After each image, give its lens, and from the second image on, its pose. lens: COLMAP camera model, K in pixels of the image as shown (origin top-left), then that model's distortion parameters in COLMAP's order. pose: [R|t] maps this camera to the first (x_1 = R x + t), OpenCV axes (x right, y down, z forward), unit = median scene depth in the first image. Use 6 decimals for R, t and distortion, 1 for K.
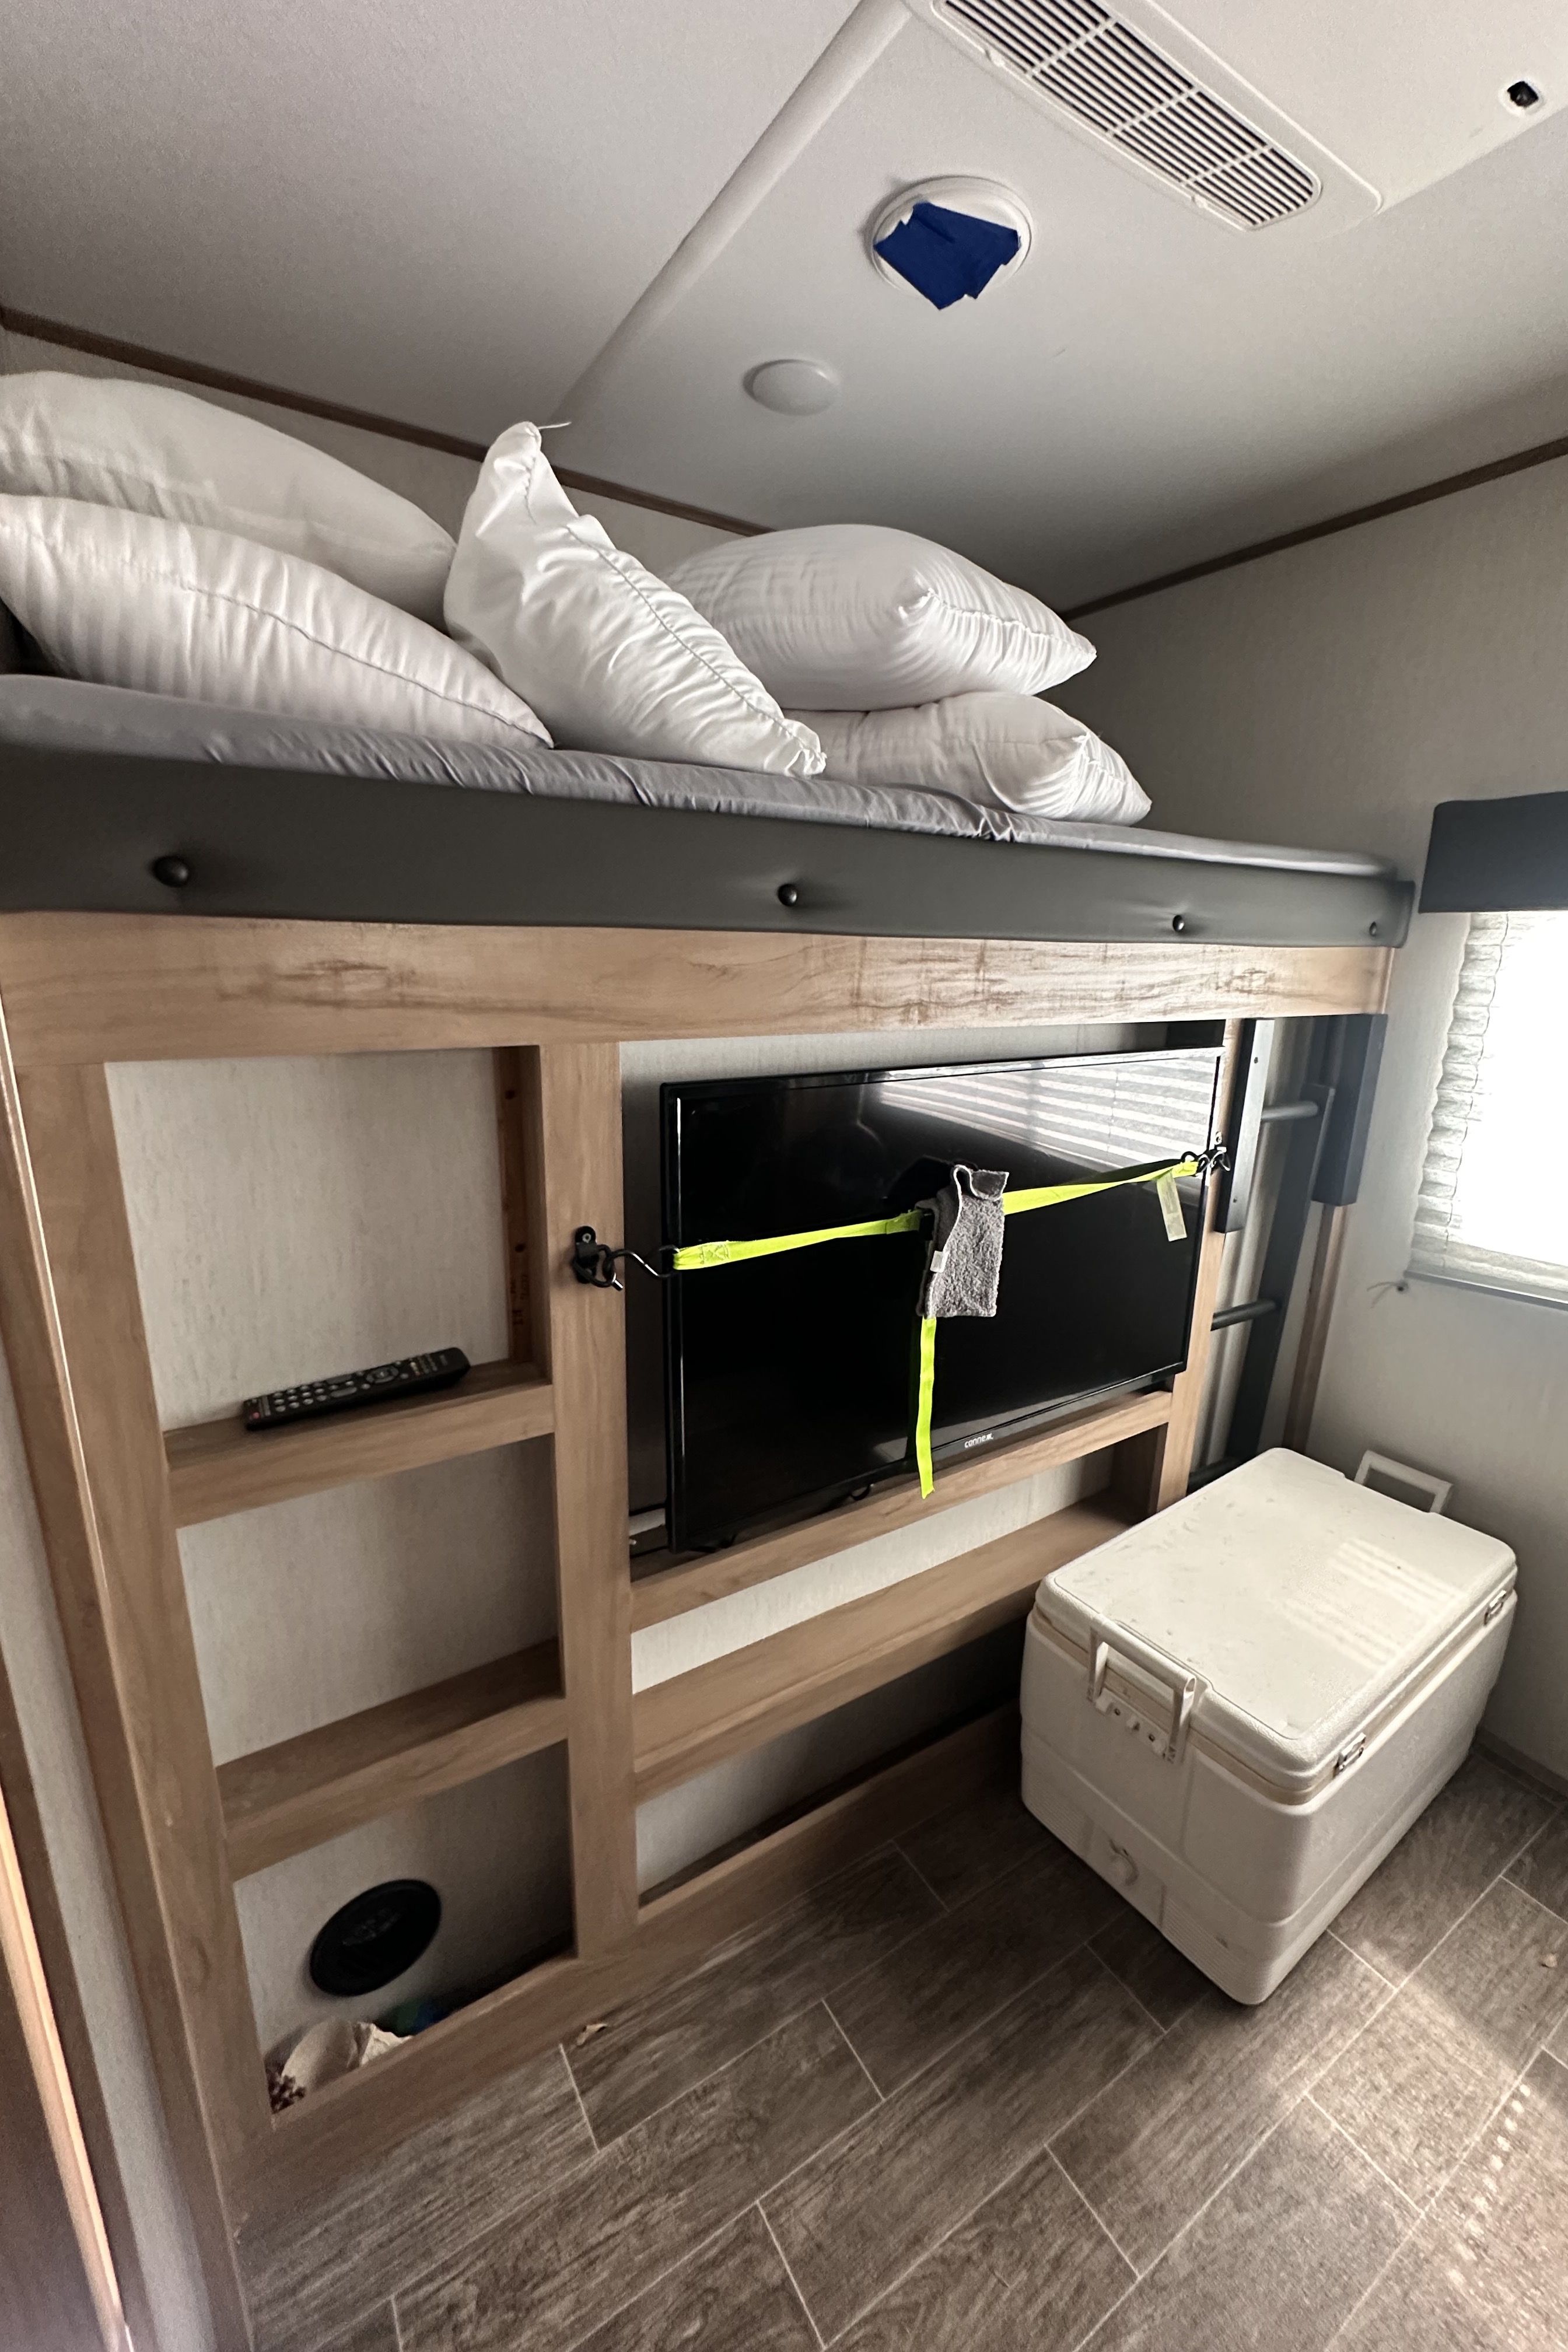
lens RADIAL K [[935.4, 0, 772.9], [0, 935.4, 1181.2], [0, 0, 1]] dist [-0.002608, 0.000546]
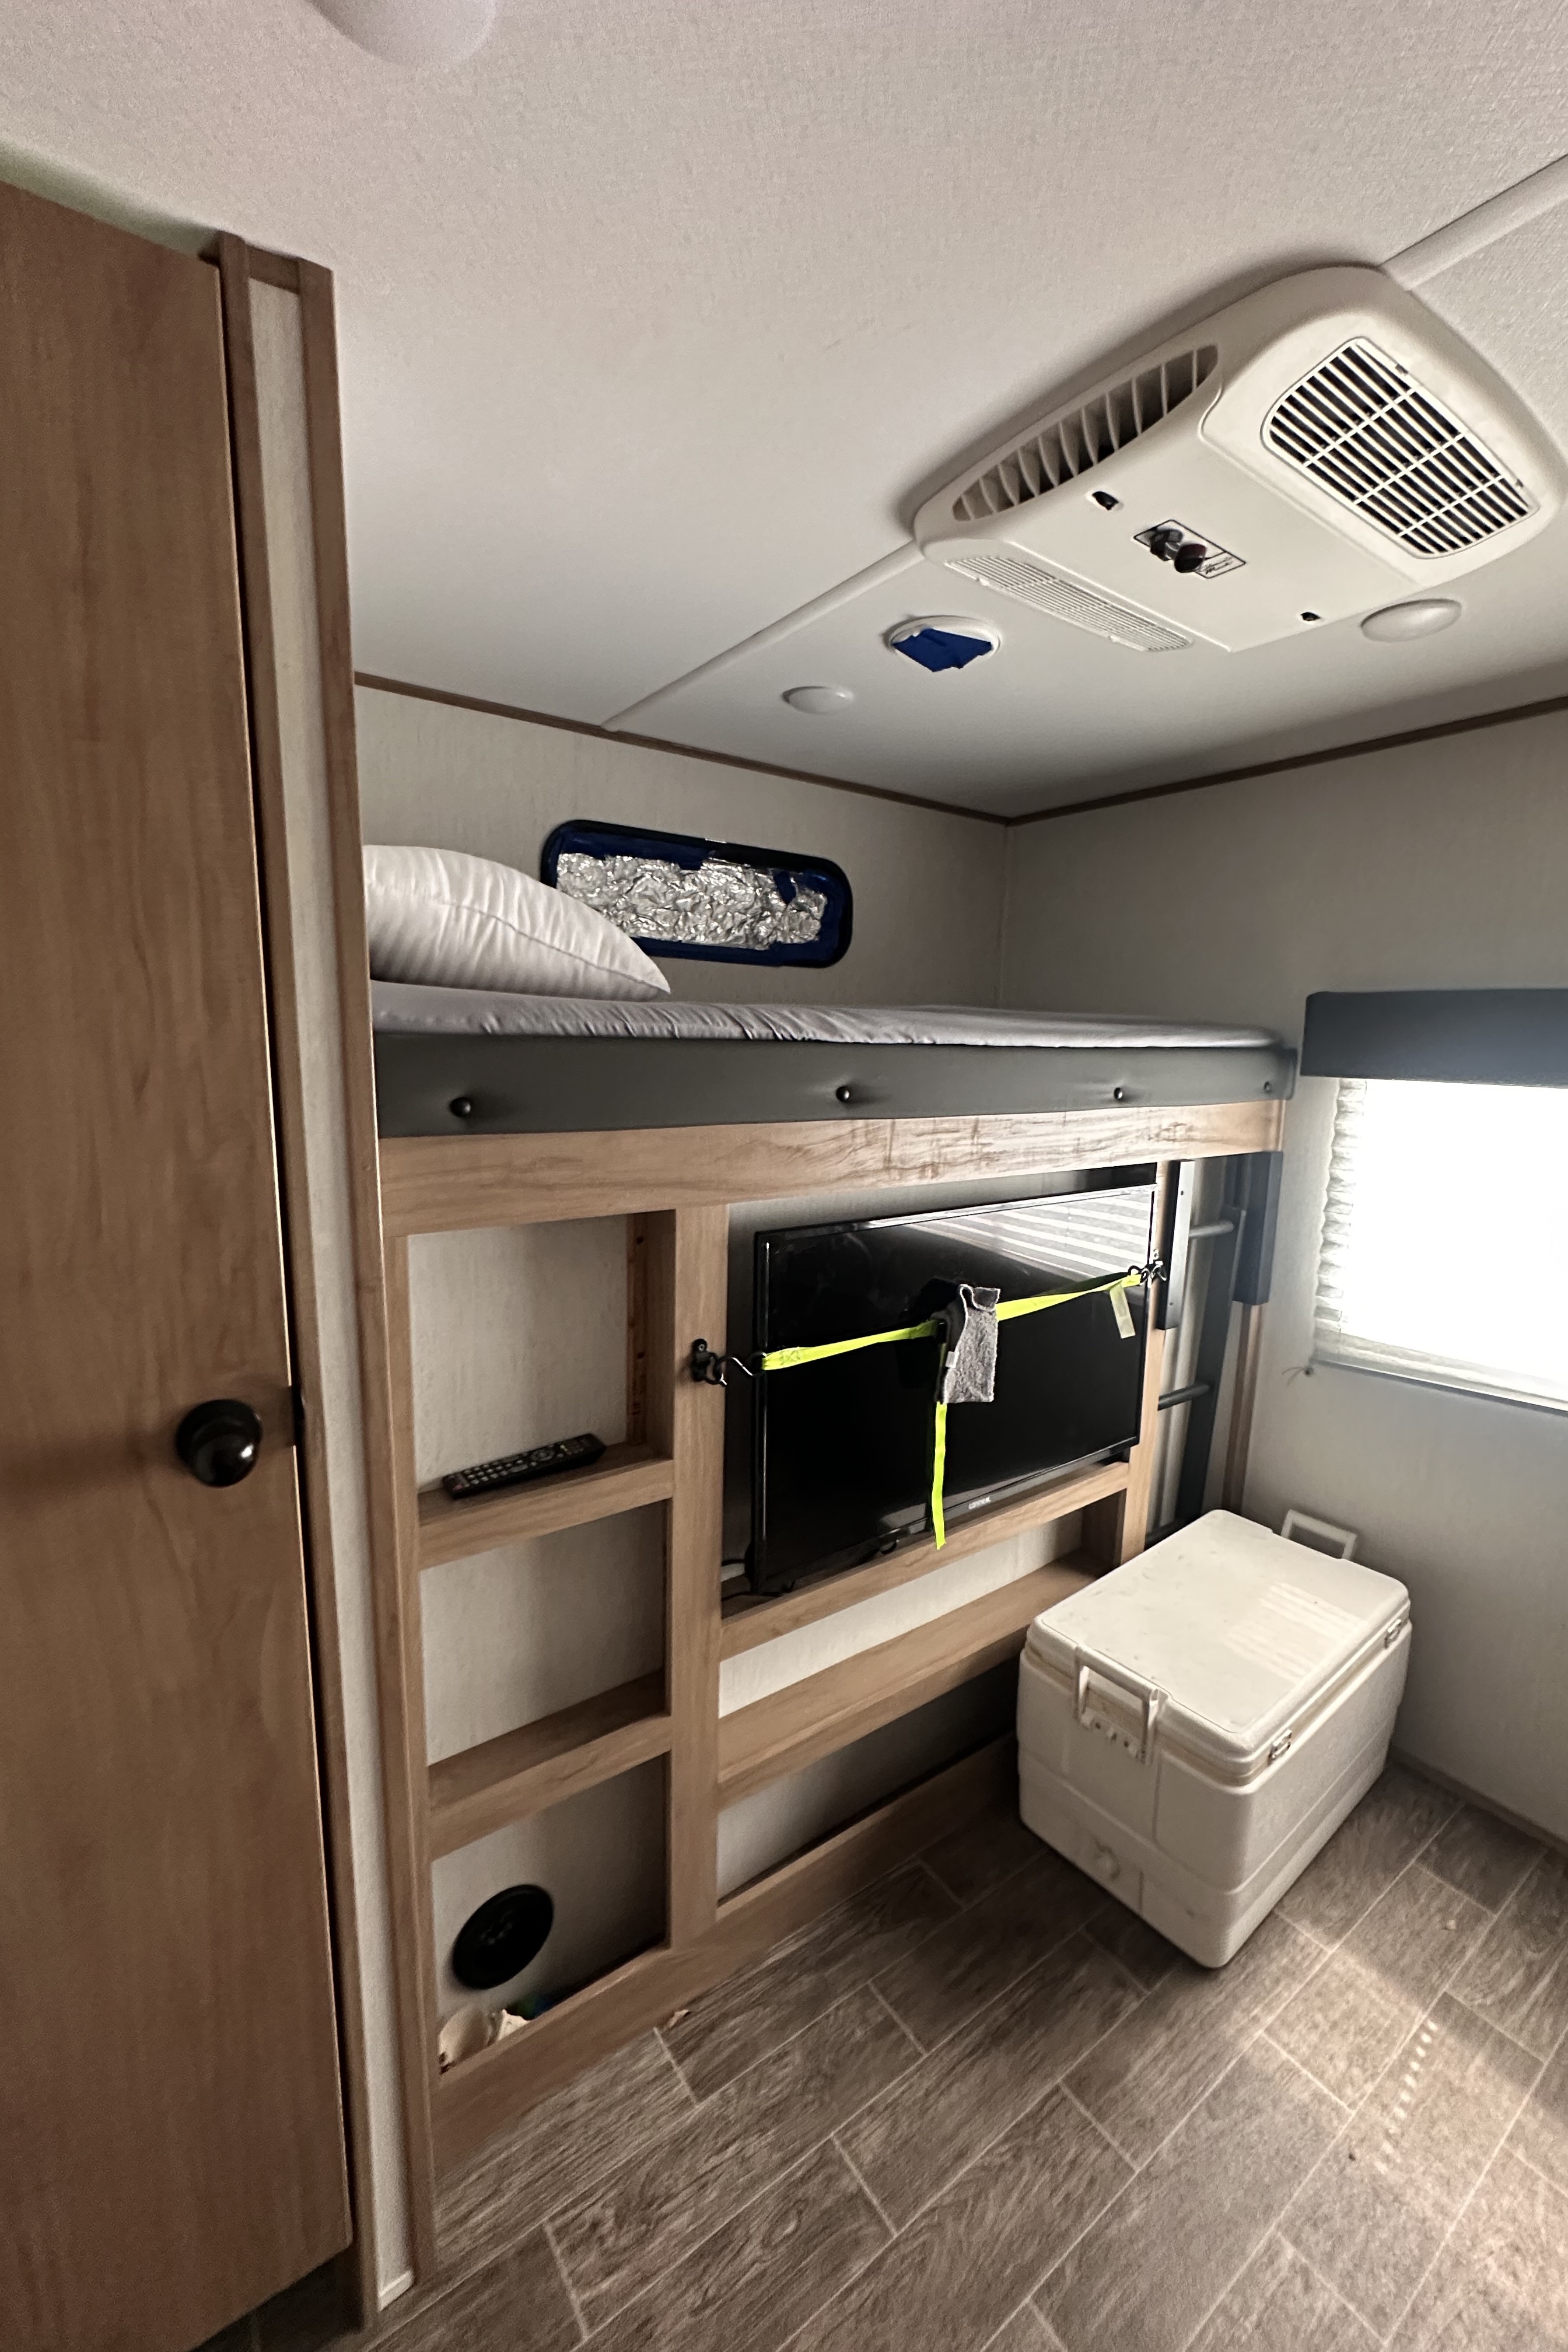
lens RADIAL K [[935.4, 0, 771.4], [0, 935.4, 1183.8], [0, 0, 1]] dist [-0.002608, 0.000546]
pose [[0.998574, -0.006159, 0.053030, -0.144007], [0.010936, 0.995859, -0.090254, -0.044171], [-0.052254, 0.090706, 0.994506, -0.314823]]
